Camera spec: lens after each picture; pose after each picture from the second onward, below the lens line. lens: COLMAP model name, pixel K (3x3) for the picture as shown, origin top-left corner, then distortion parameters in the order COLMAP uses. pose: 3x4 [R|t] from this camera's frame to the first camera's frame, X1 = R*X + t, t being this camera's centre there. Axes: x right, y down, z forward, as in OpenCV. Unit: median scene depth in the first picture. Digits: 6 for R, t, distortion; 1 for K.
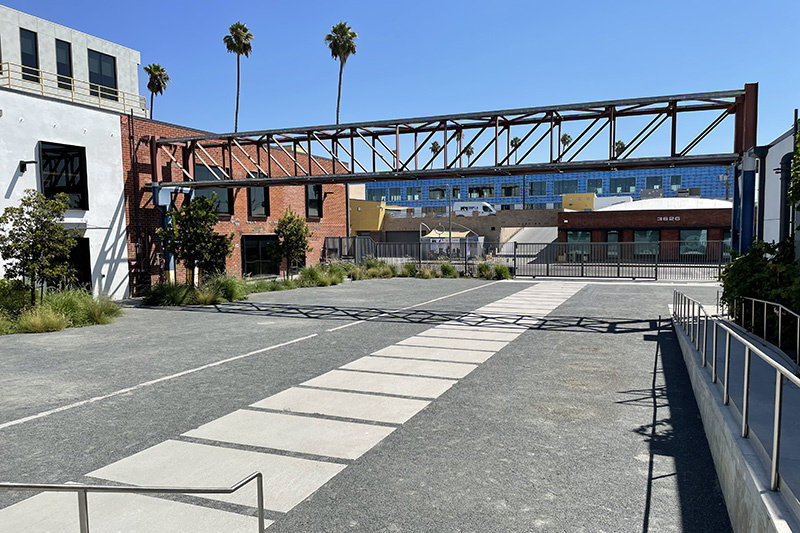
lens RADIAL K [[598.9, 0, 403.9], [0, 598.9, 268.5], [0, 0, 1]] dist [0.097240, -0.115236]
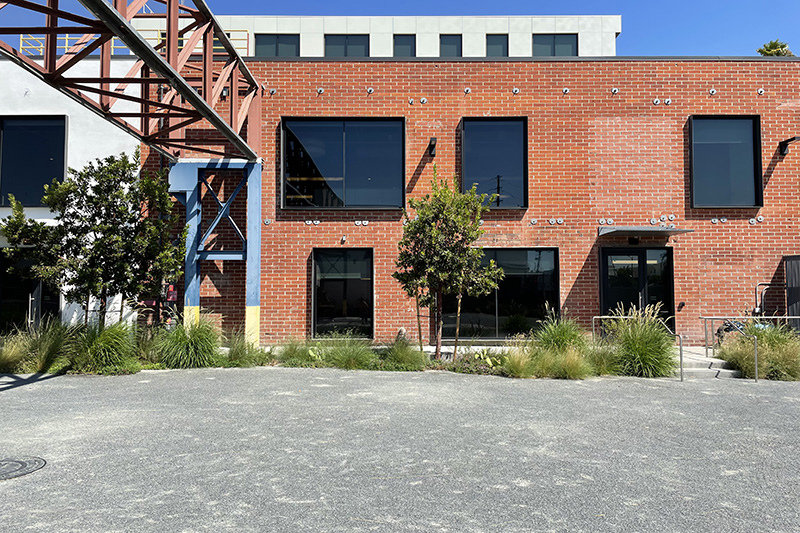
lens RADIAL K [[598.9, 0, 403.9], [0, 598.9, 268.5], [0, 0, 1]] dist [0.097240, -0.115236]
pose [[0.379604, -0.029594, -0.924676, 0.147911], [-0.062366, 0.996396, -0.057492, -0.006090], [0.923045, 0.079493, 0.376390, 0.650588]]
